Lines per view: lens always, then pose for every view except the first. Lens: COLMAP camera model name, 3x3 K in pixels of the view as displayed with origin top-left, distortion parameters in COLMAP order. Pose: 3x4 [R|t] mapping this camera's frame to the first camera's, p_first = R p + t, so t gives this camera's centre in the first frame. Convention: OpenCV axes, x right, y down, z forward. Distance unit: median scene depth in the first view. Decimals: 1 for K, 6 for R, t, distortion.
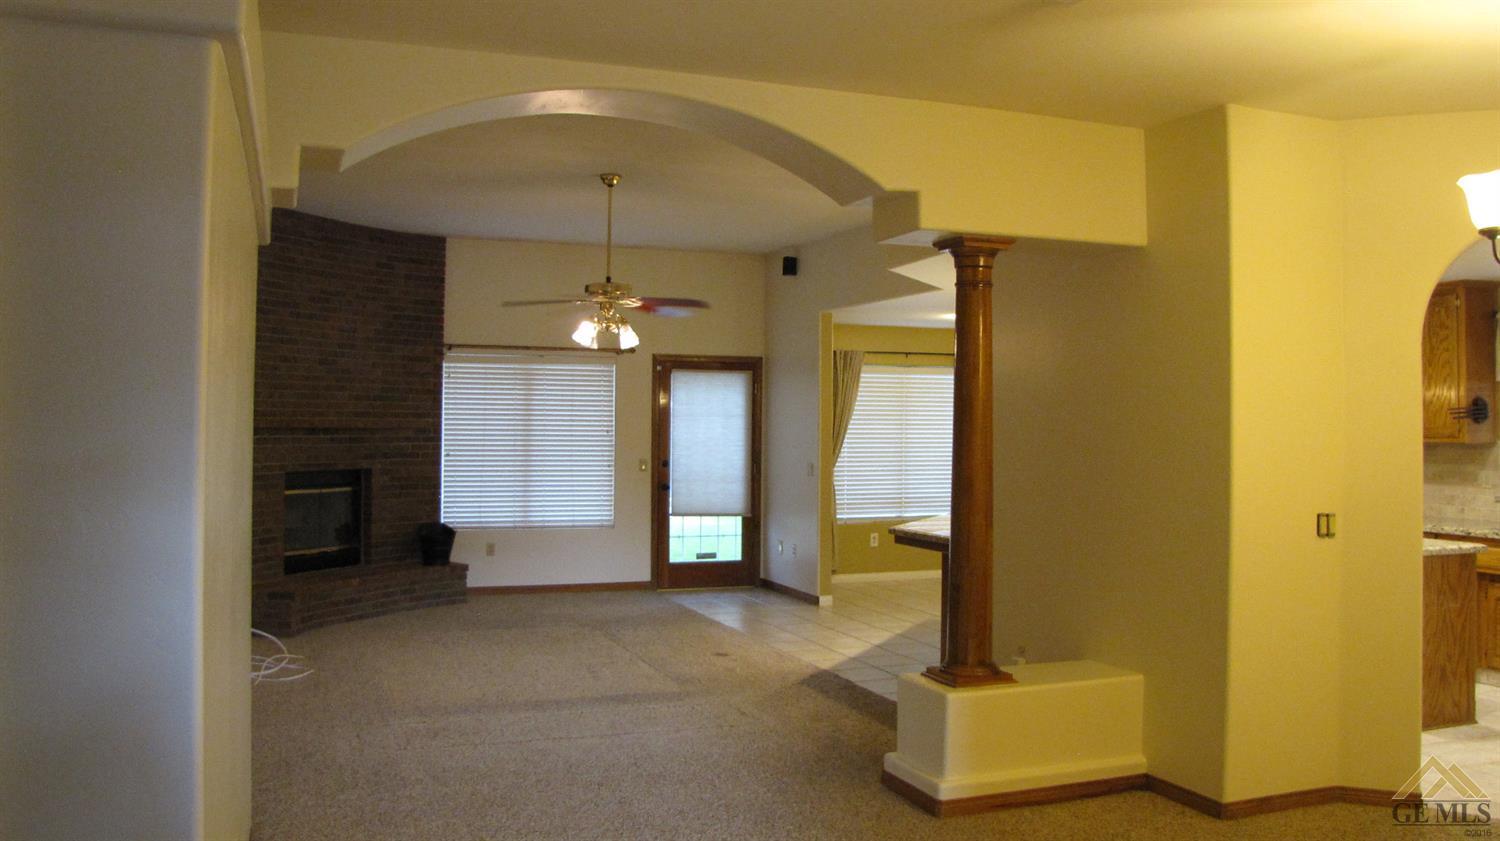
lens RADIAL K [[1276.2, 0, 781.1], [0, 1276.2, 382.2], [0, 0, 1]] dist [-0.183998, 0.175657]
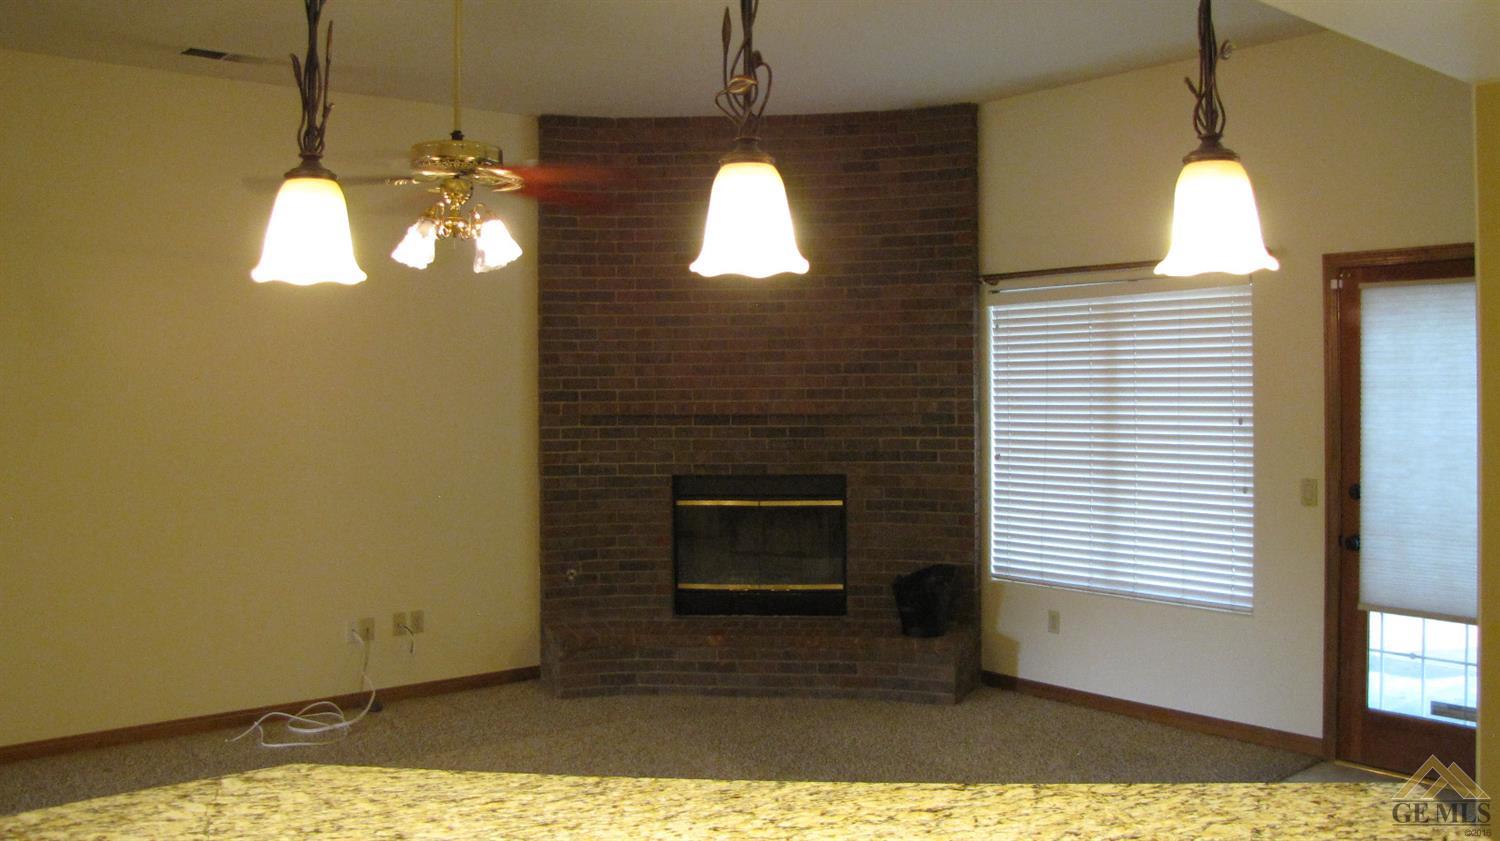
lens RADIAL K [[1276.2, 0, 781.1], [0, 1276.2, 382.2], [0, 0, 1]] dist [-0.183998, 0.175657]
pose [[0.310060, -0.014348, -0.950609, 0.286420], [0.038876, 0.999241, -0.002401, 0.018975], [0.949922, -0.036212, 0.310382, 0.713642]]
